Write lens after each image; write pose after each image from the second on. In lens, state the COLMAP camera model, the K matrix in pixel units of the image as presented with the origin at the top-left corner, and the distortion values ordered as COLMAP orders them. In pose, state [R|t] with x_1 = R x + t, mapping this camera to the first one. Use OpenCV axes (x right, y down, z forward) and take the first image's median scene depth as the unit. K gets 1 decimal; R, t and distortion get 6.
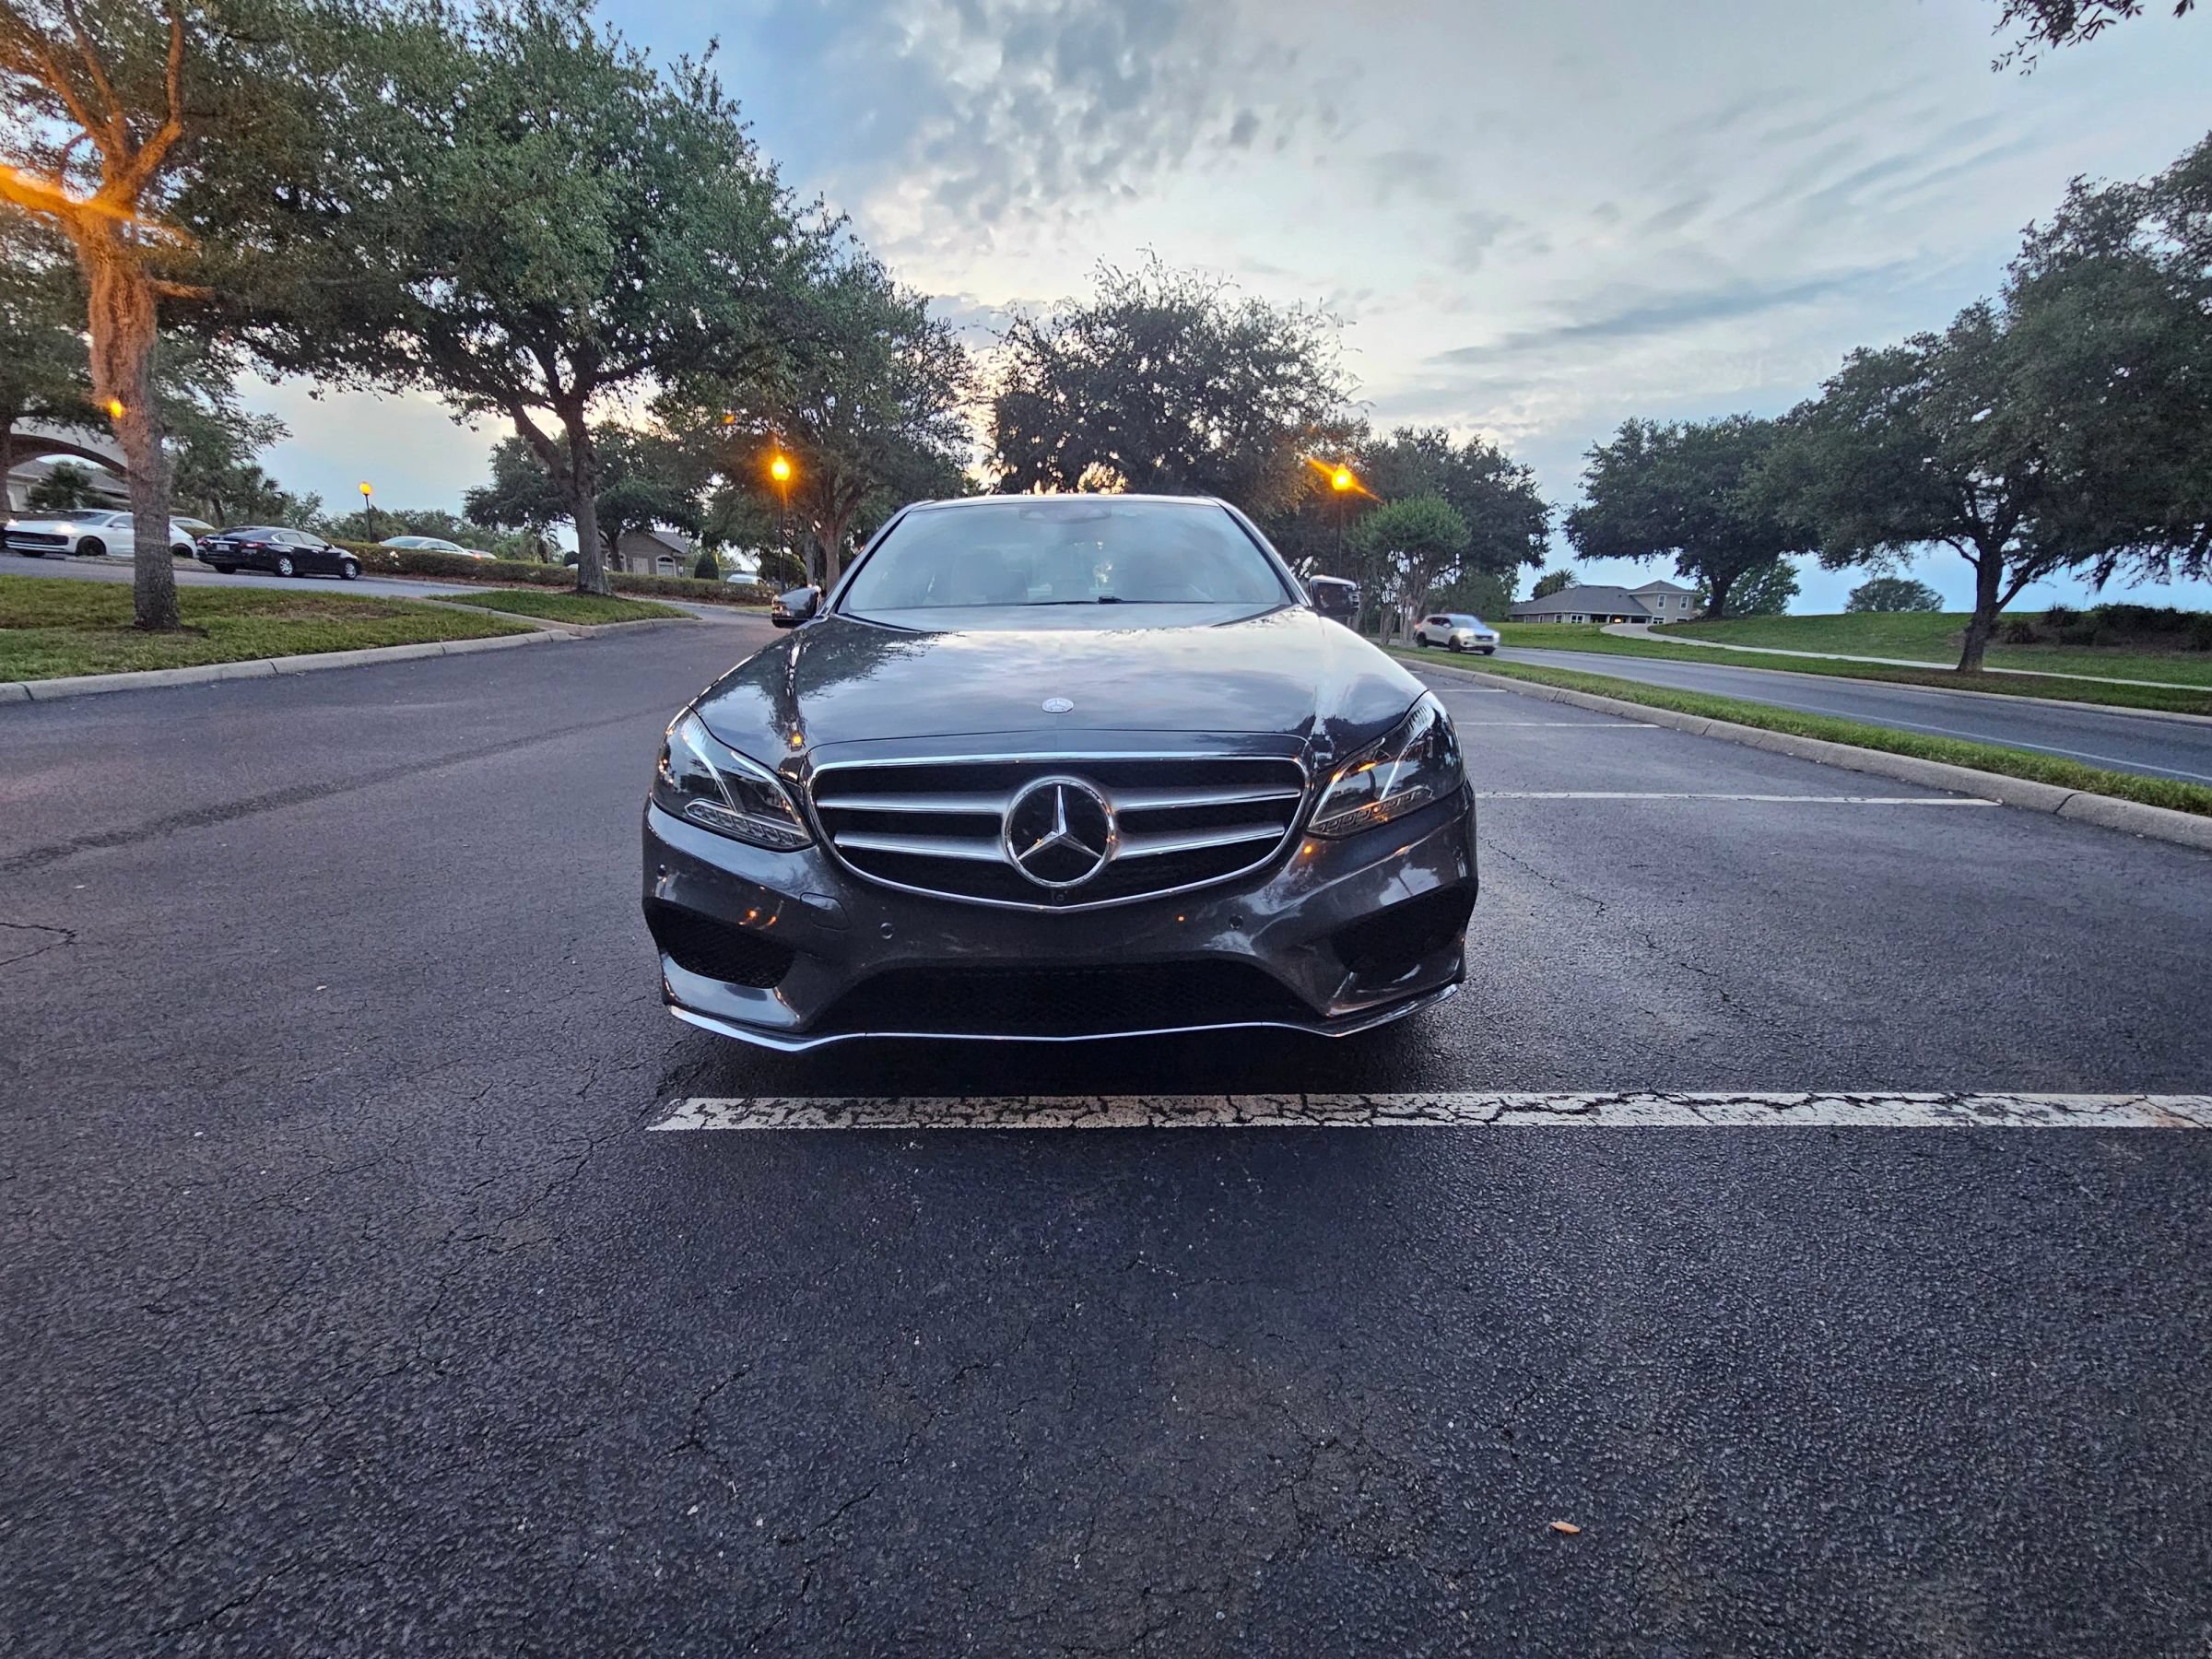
lens RADIAL K [[908.9, 0, 1100.5], [0, 908.9, 837.6], [0, 0, 1]] dist [0.001011, -0.001557]
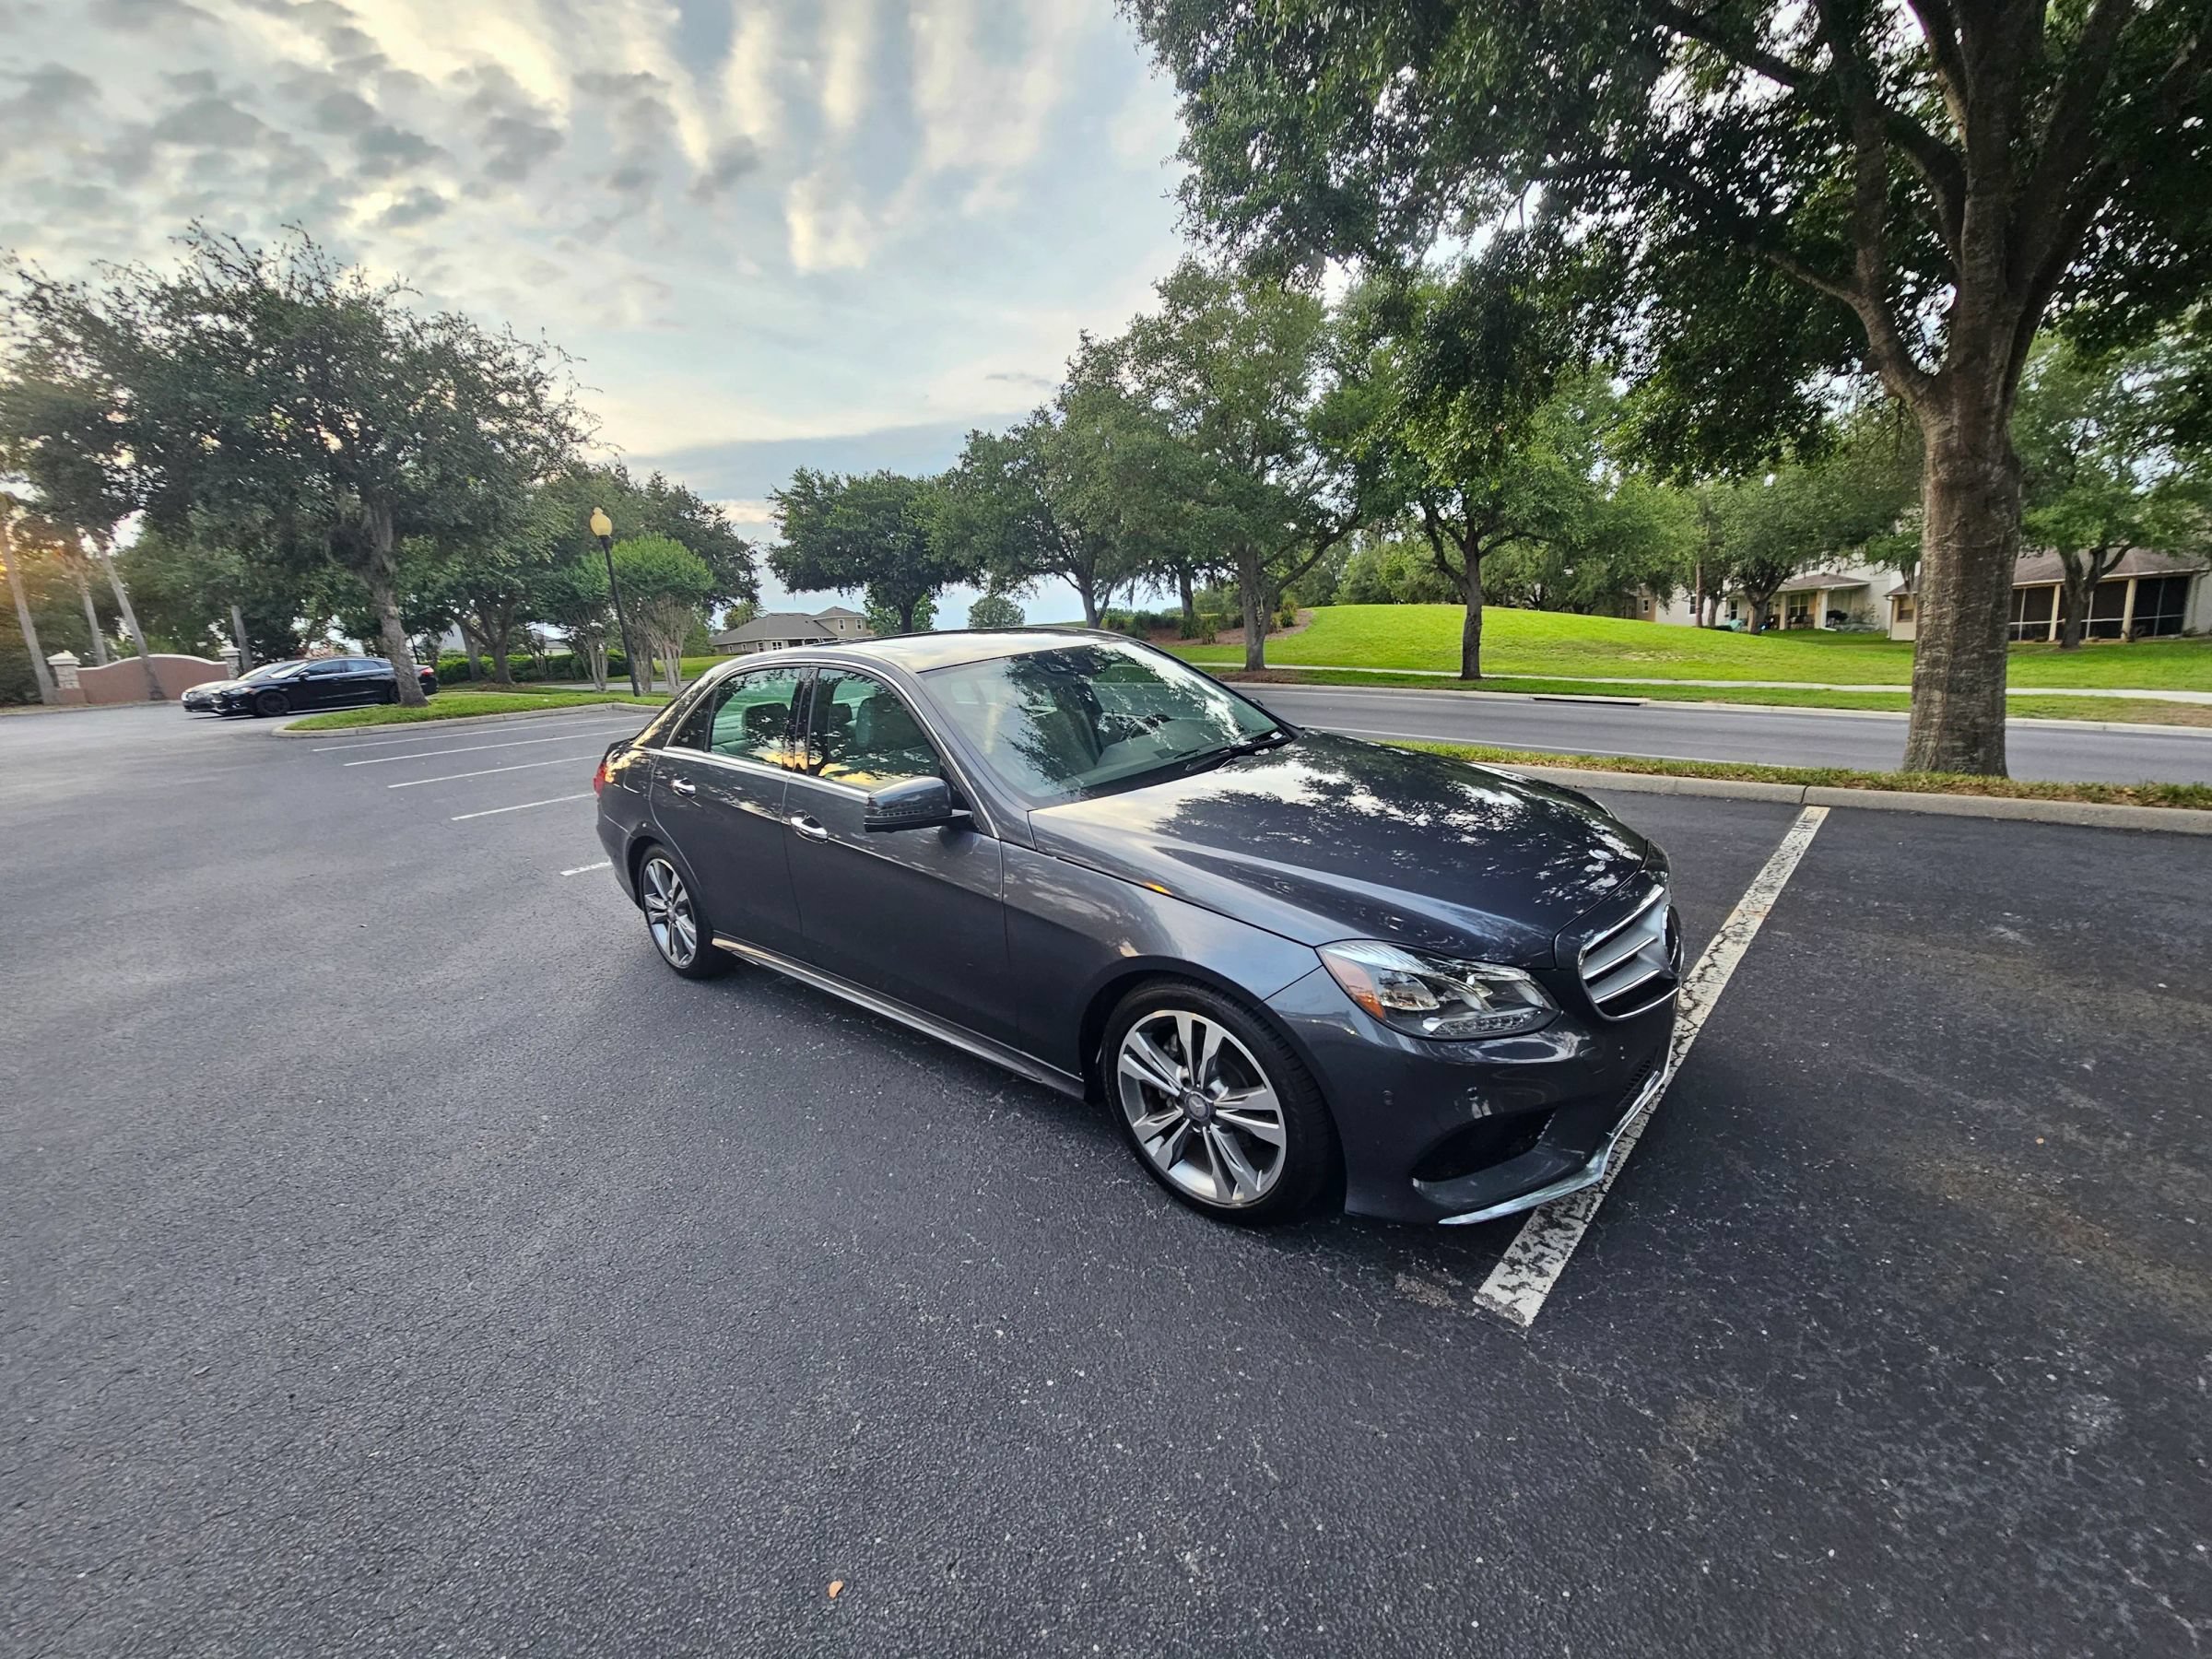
lens RADIAL K [[908.9, 0, 1112.9], [0, 908.9, 836.1], [0, 0, 1]] dist [0.001011, -0.001557]
pose [[0.665876, -0.222267, 0.712184, -0.177543], [0.244518, 0.966882, 0.073138, -0.053082], [-0.704854, 0.125442, 0.698172, 0.063520]]
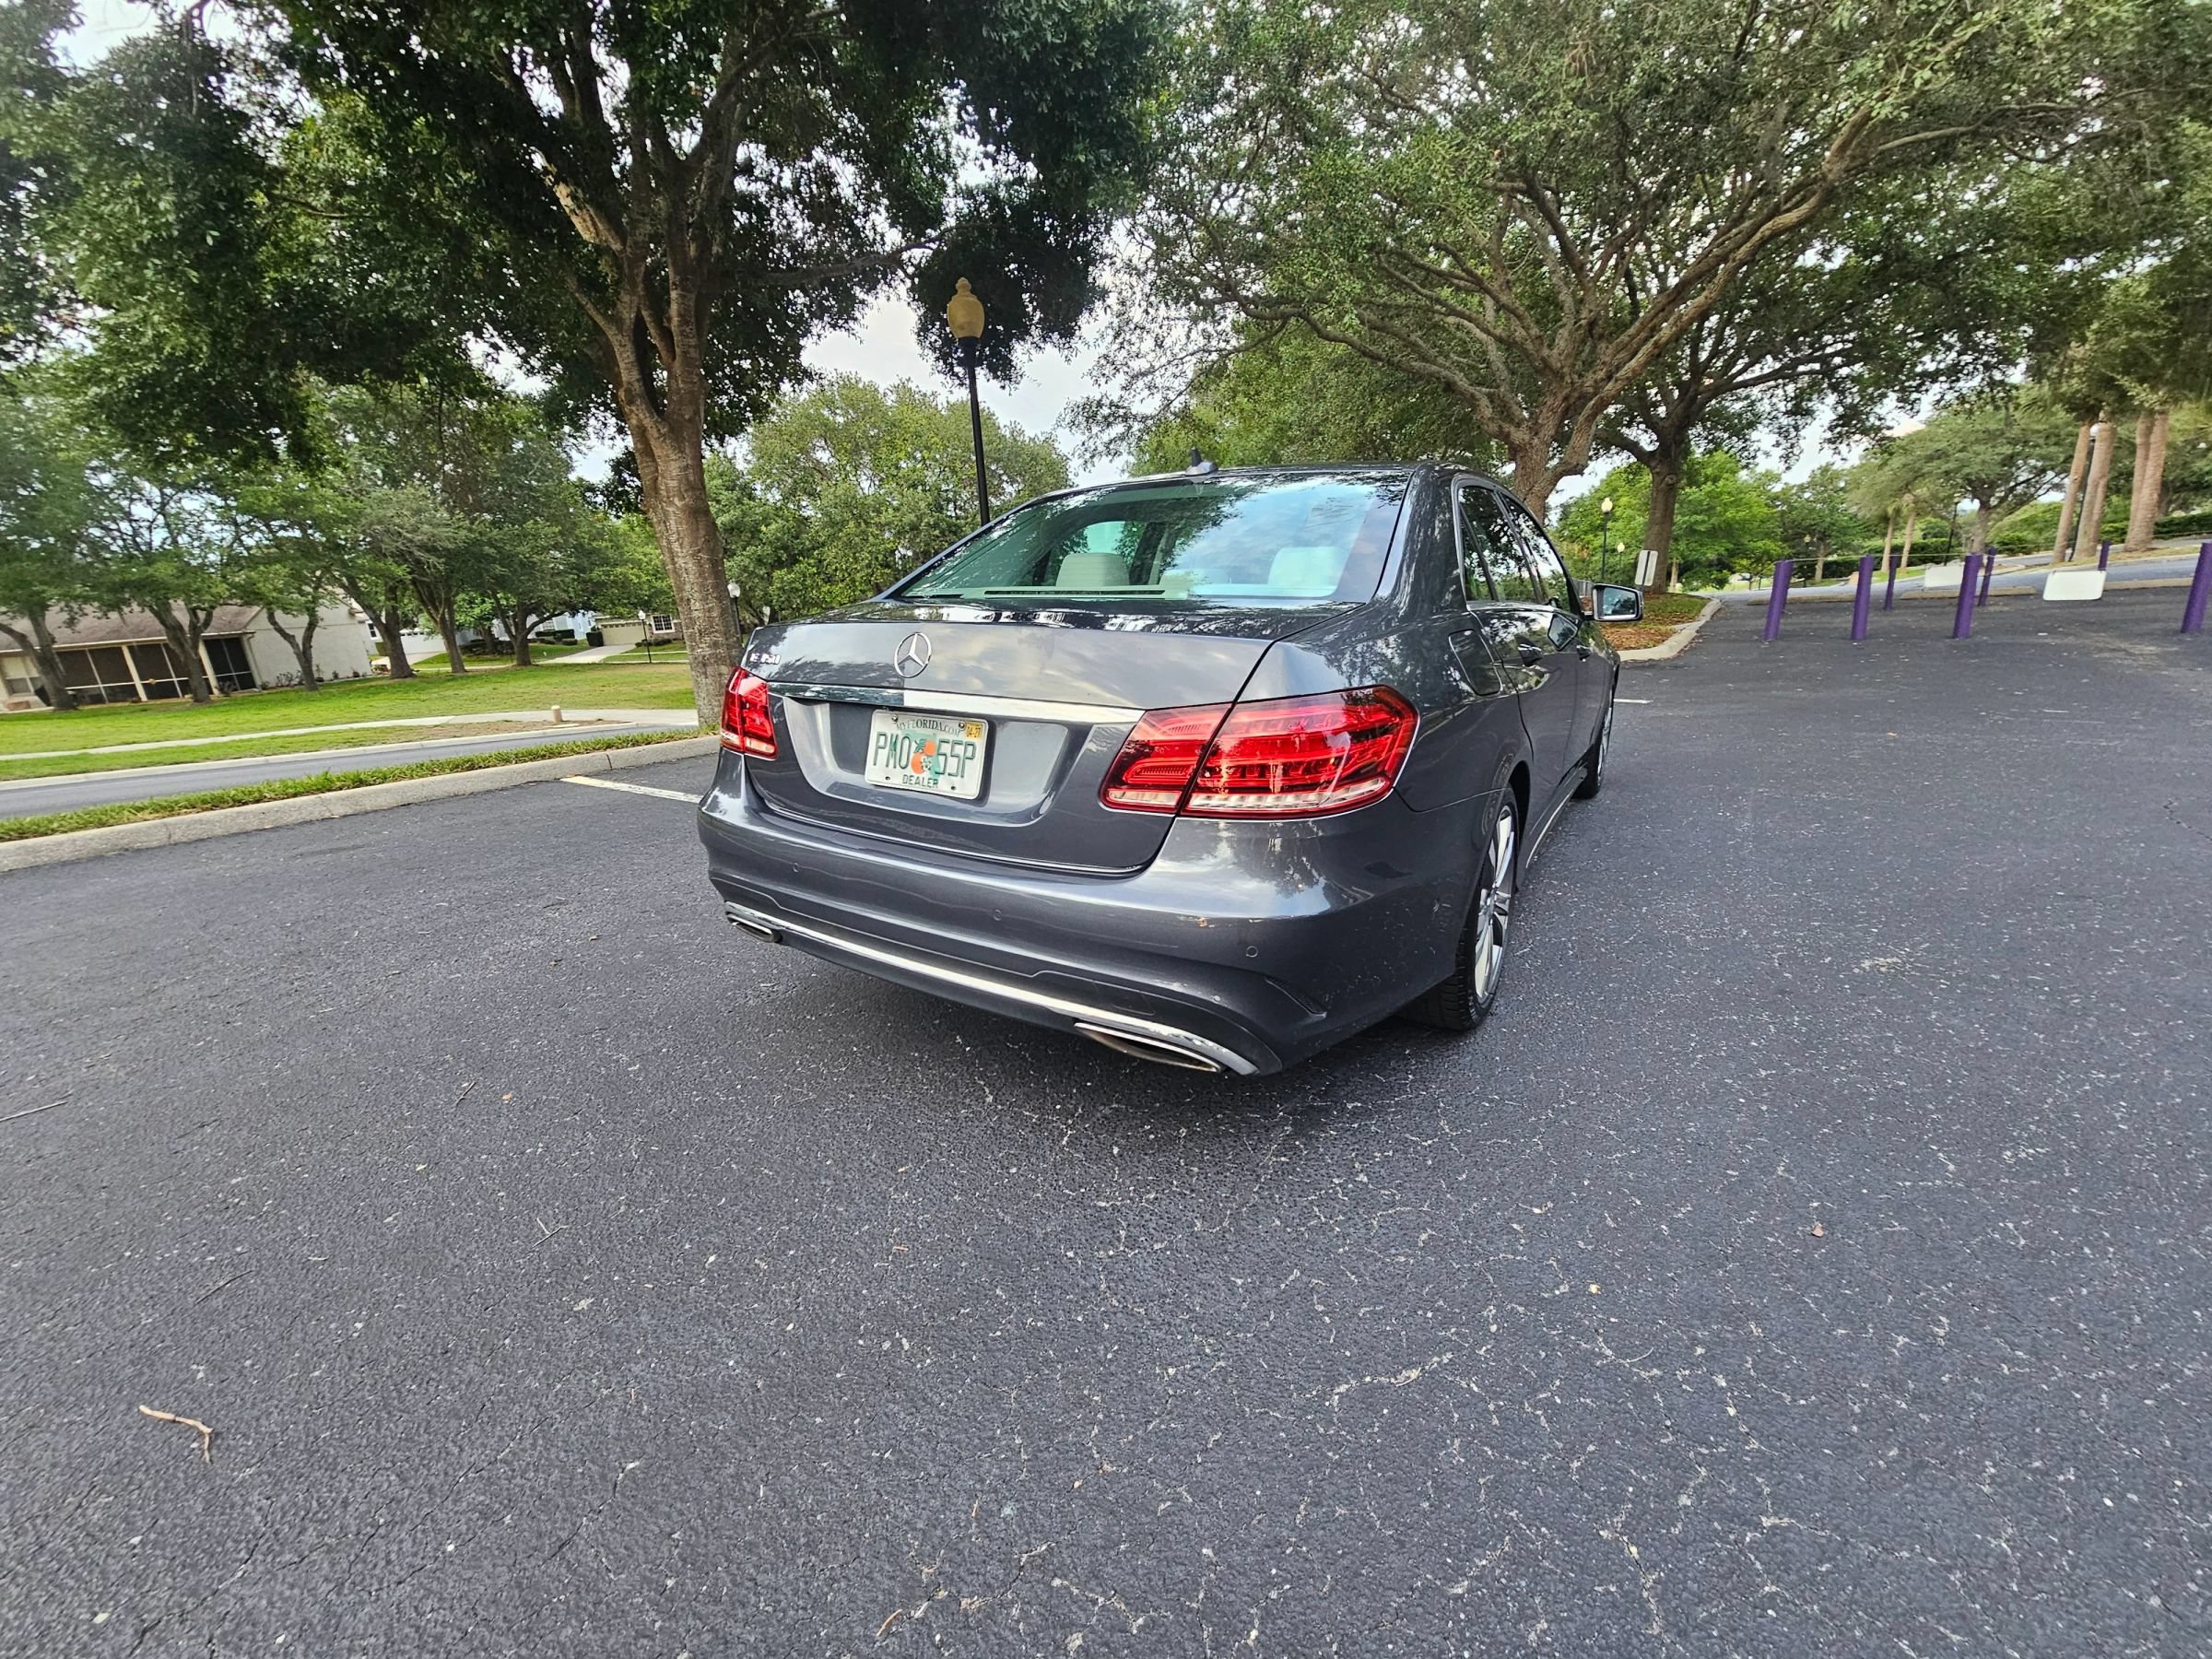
lens RADIAL K [[908.9, 0, 1098.1], [0, 908.9, 831.0], [0, 0, 1]] dist [0.001011, -0.001557]
pose [[-0.823915, -0.125392, 0.552667, -0.101799], [0.163868, 0.880842, 0.444144, -0.134684], [-0.542505, 0.456502, -0.705191, 0.503548]]
